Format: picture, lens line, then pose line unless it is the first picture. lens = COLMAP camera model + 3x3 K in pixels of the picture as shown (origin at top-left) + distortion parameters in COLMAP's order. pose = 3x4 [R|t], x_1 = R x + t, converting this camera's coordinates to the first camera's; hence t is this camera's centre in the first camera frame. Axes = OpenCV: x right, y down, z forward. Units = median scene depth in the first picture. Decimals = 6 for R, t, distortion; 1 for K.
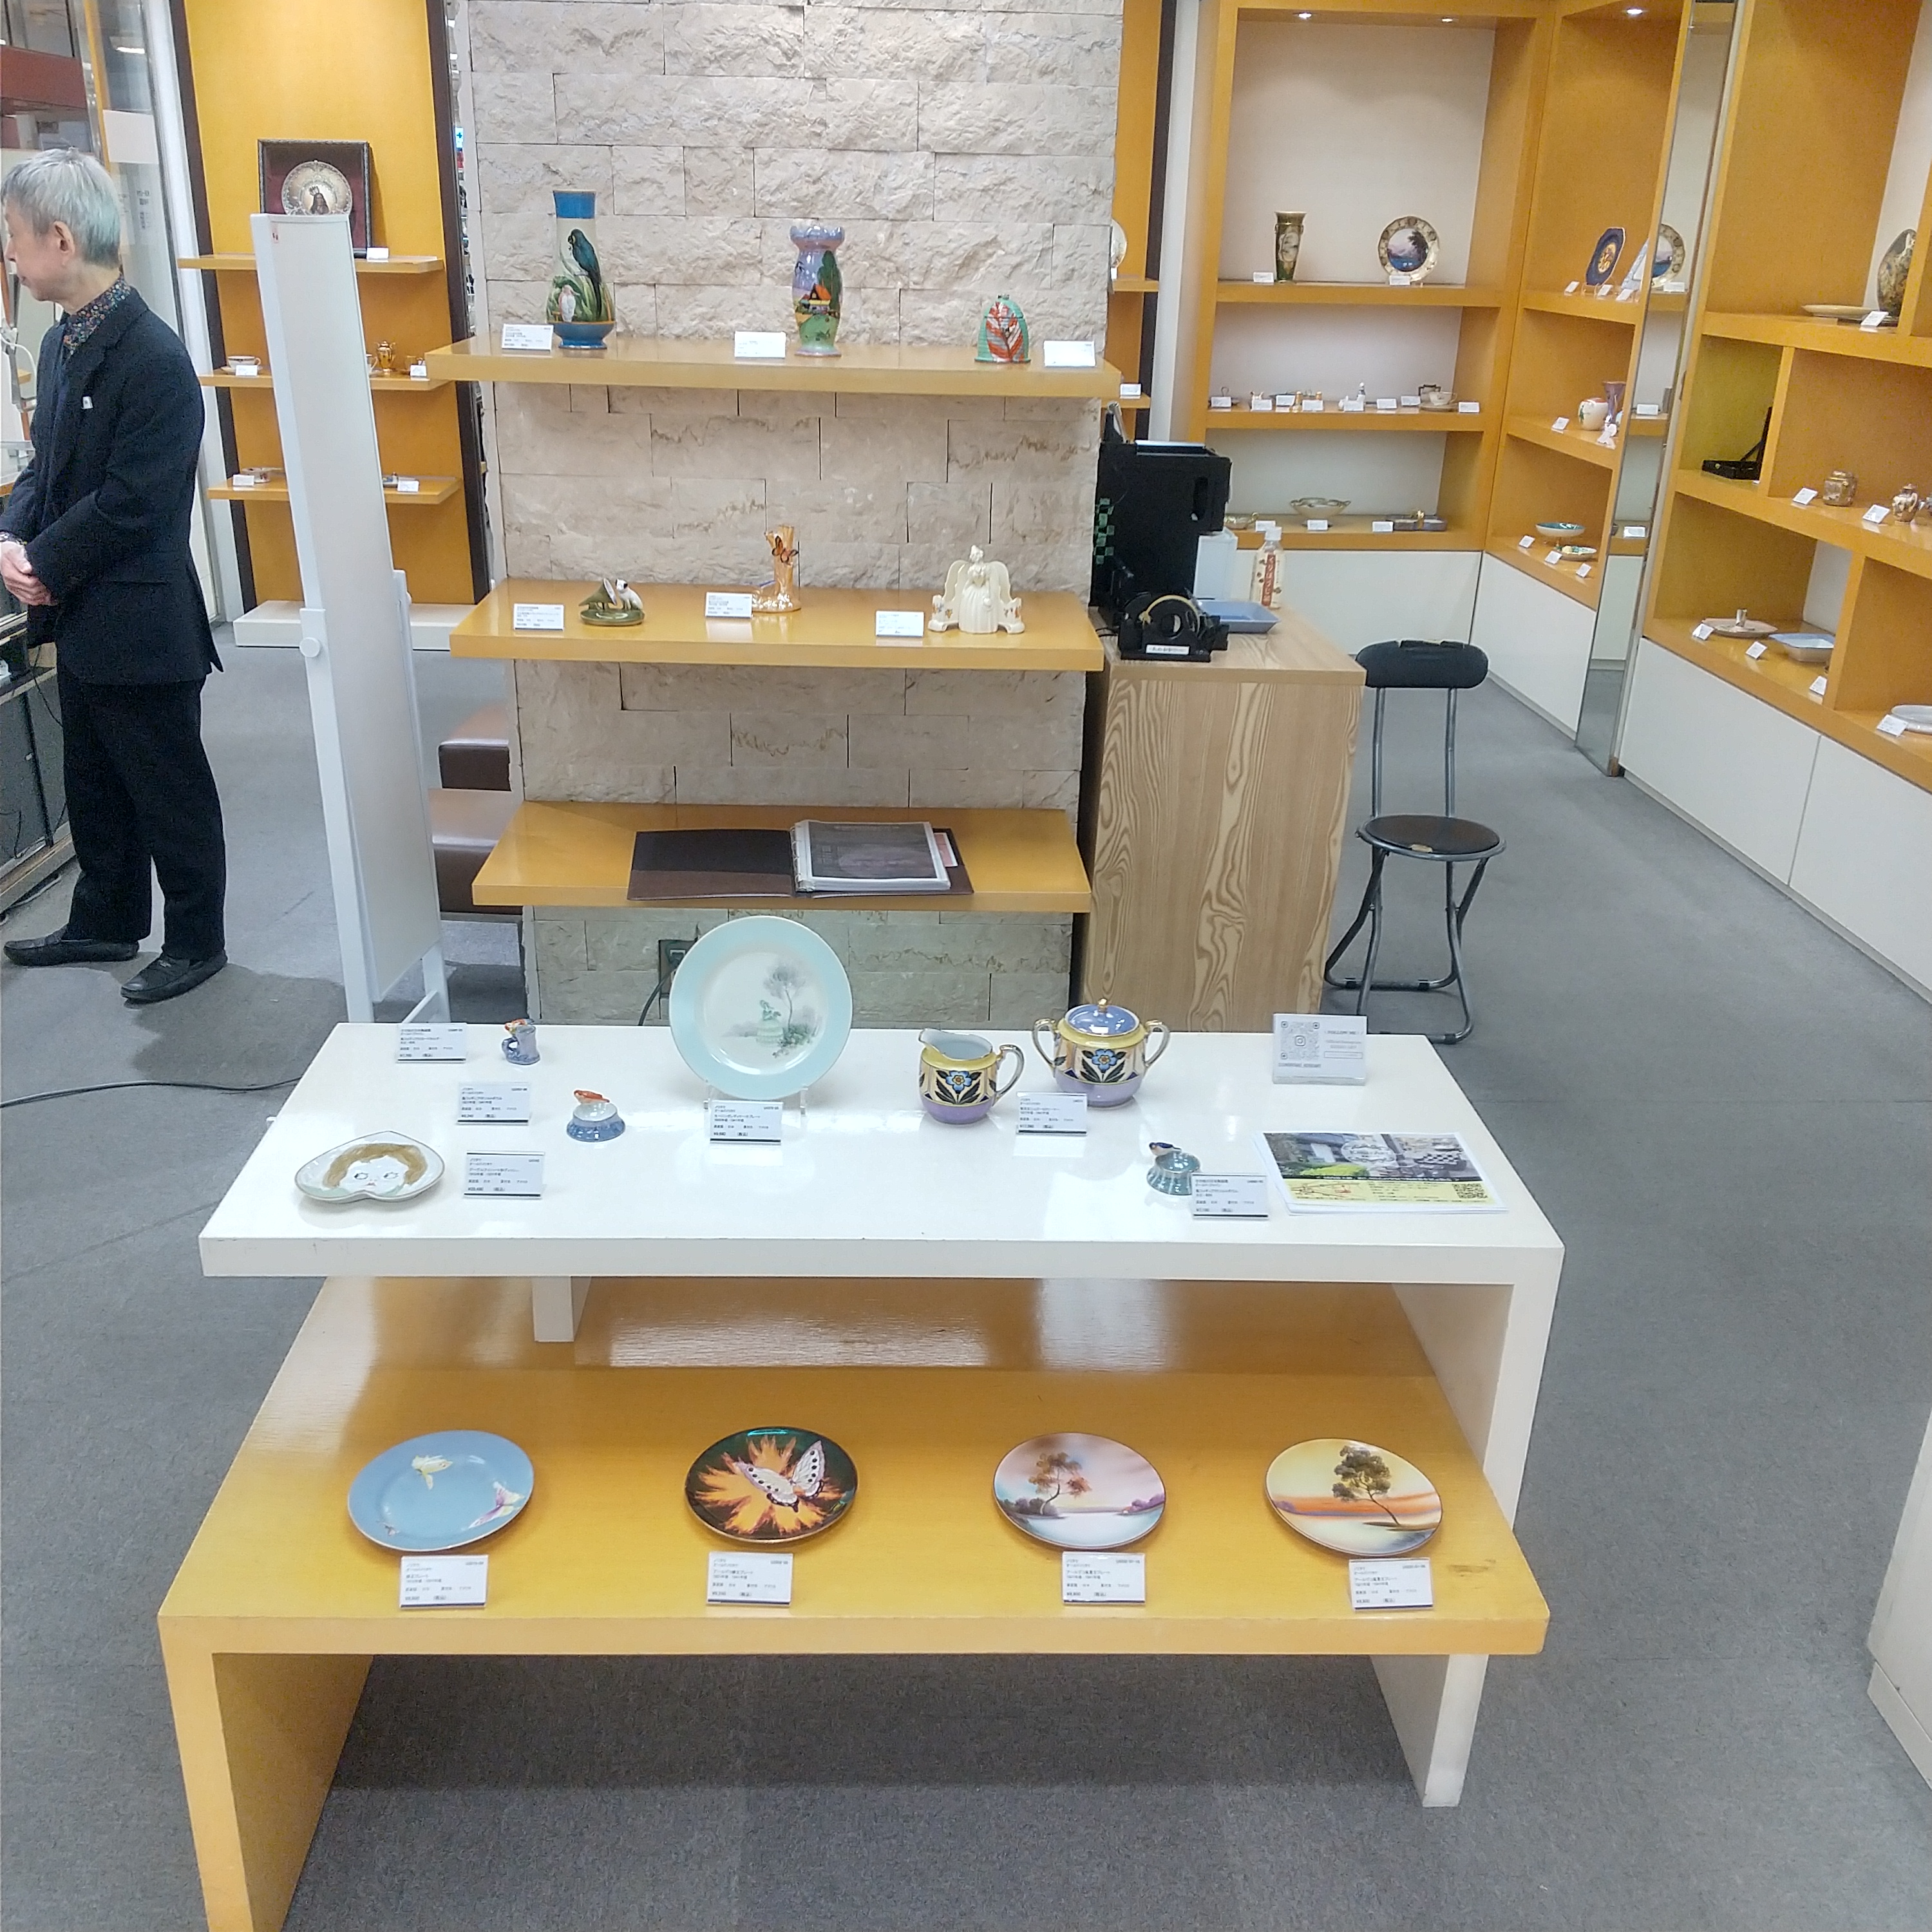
lens RADIAL K [[1792.0, 0, 926.5], [0, 1792.0, 958.2], [0, 0, 1]] dist [0.156105, -0.328093]
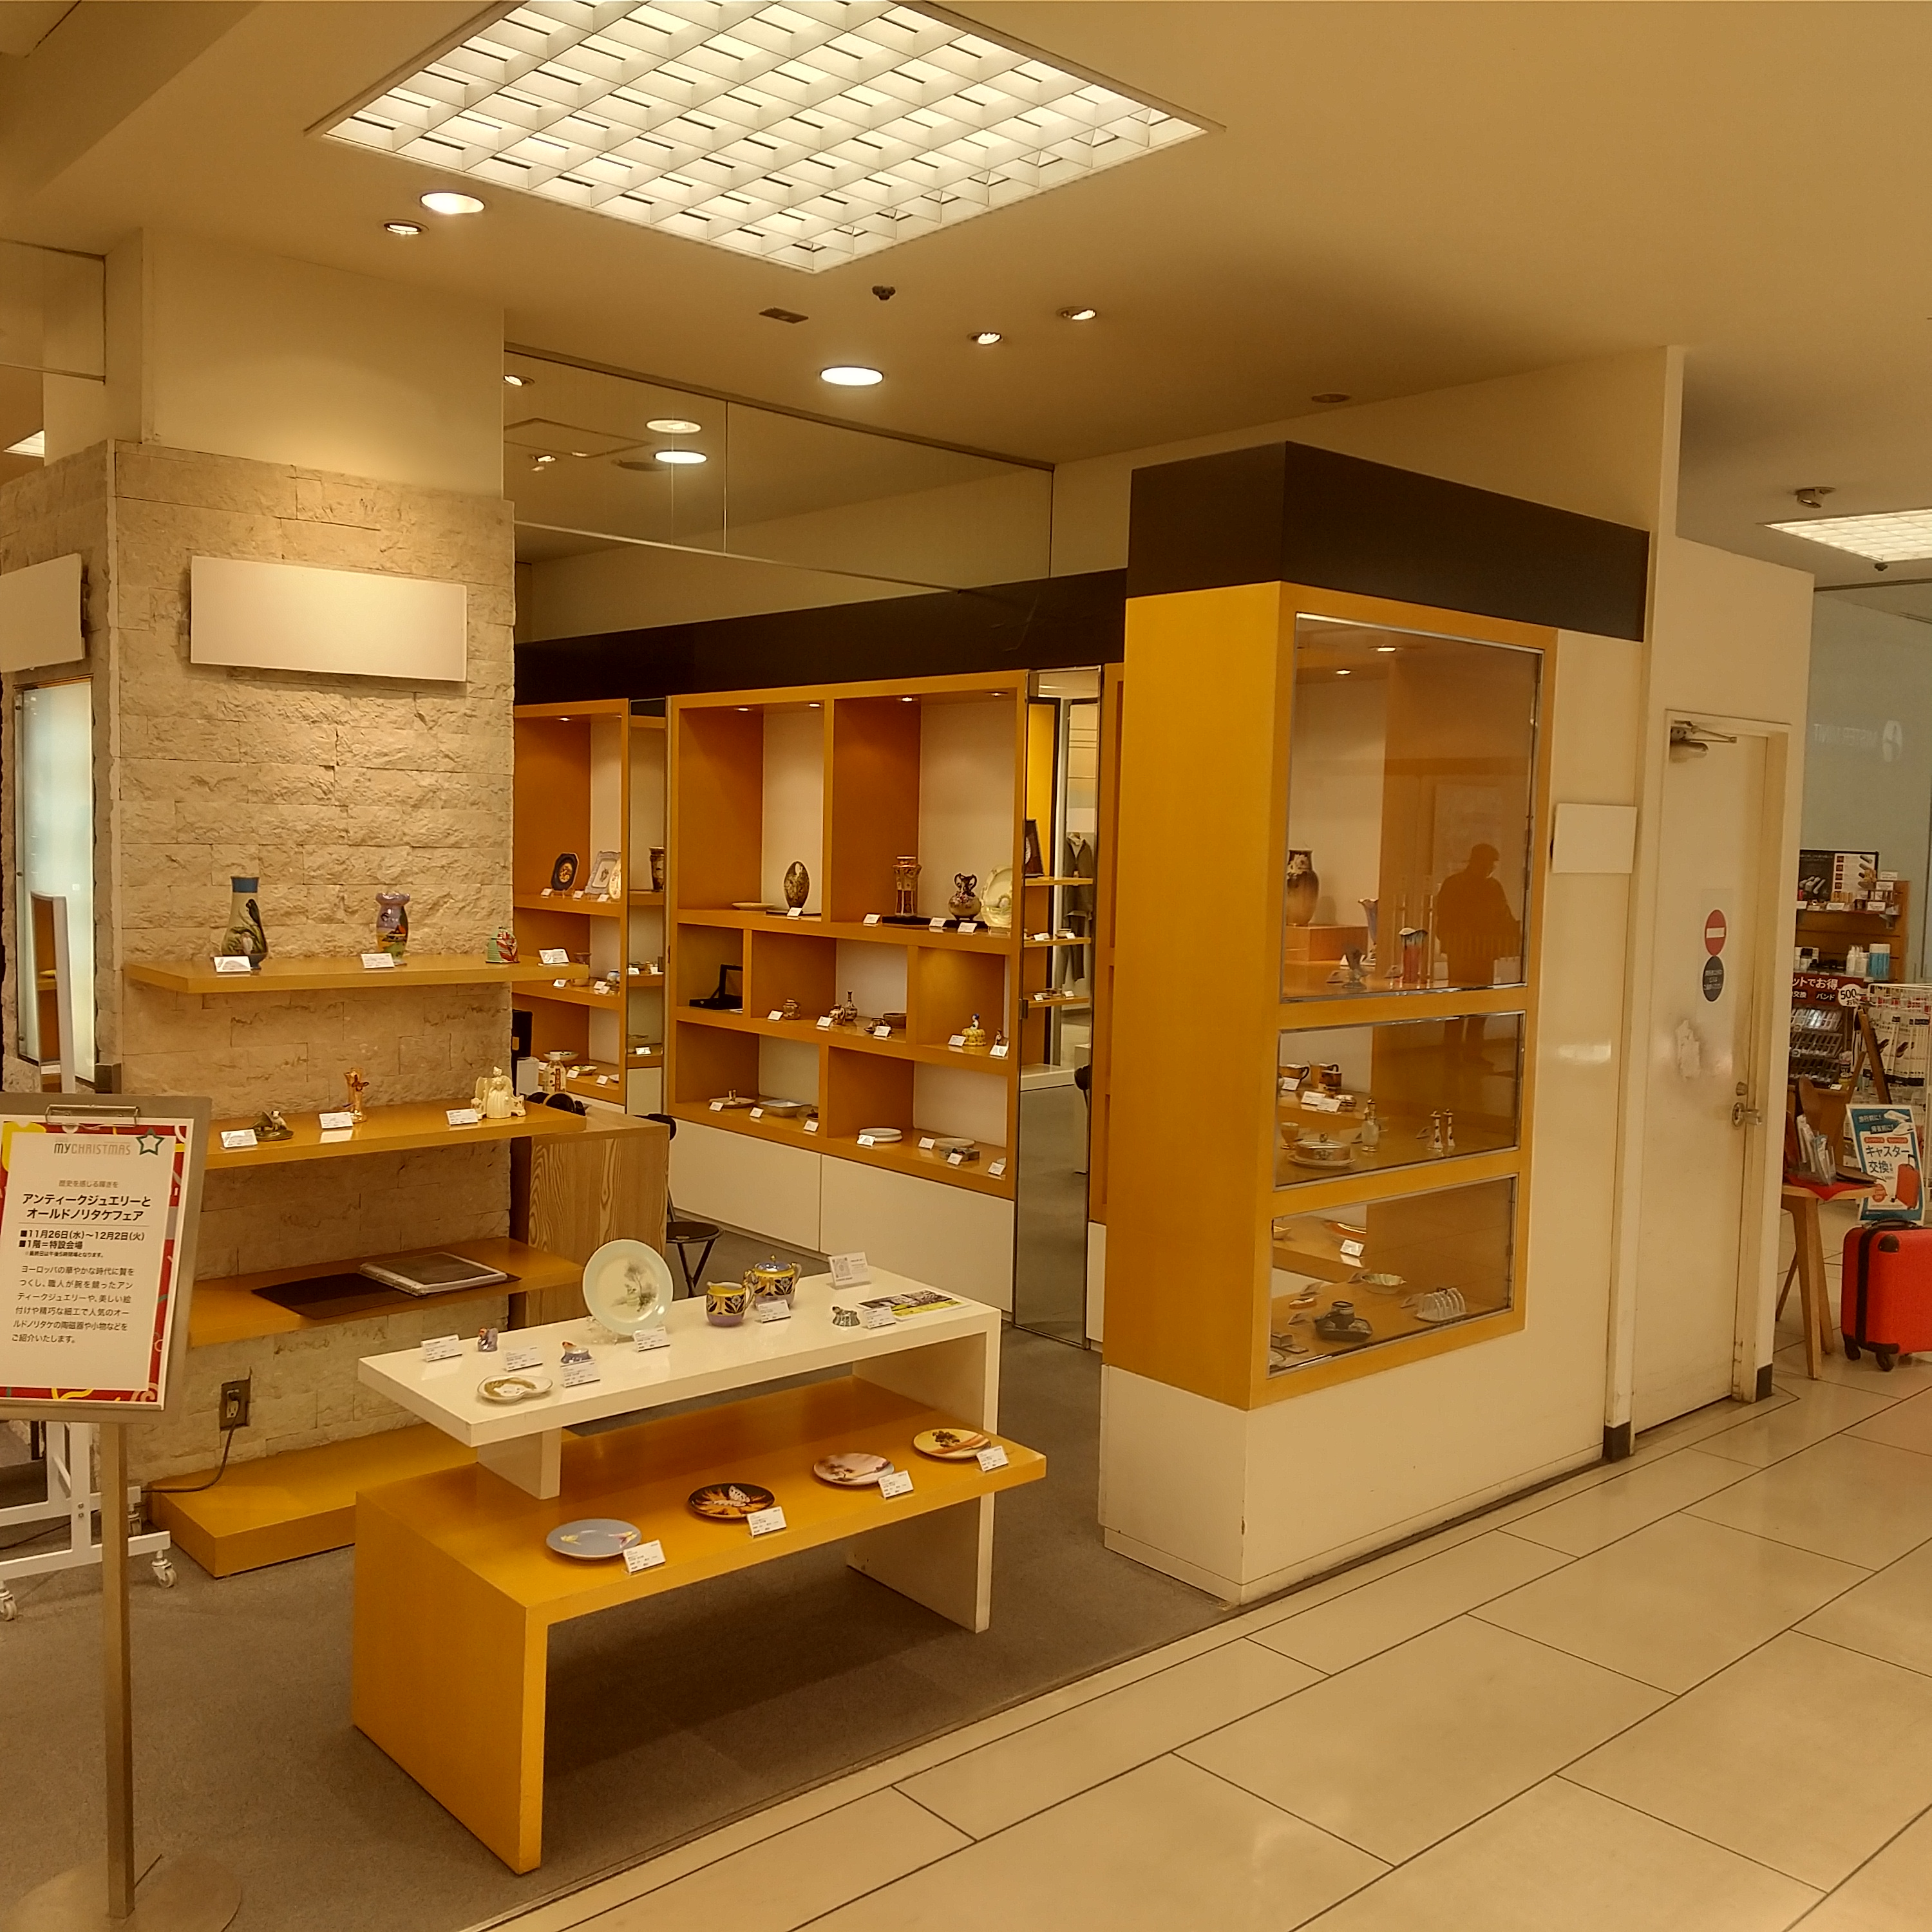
lens RADIAL K [[1792.0, 0, 926.5], [0, 1792.0, 958.2], [0, 0, 1]] dist [0.156105, -0.328093]
pose [[0.774794, -0.048275, 0.630368, -0.687551], [0.232523, 0.948953, -0.213124, 0.118124], [-0.587901, 0.311702, 0.746468, -0.484557]]
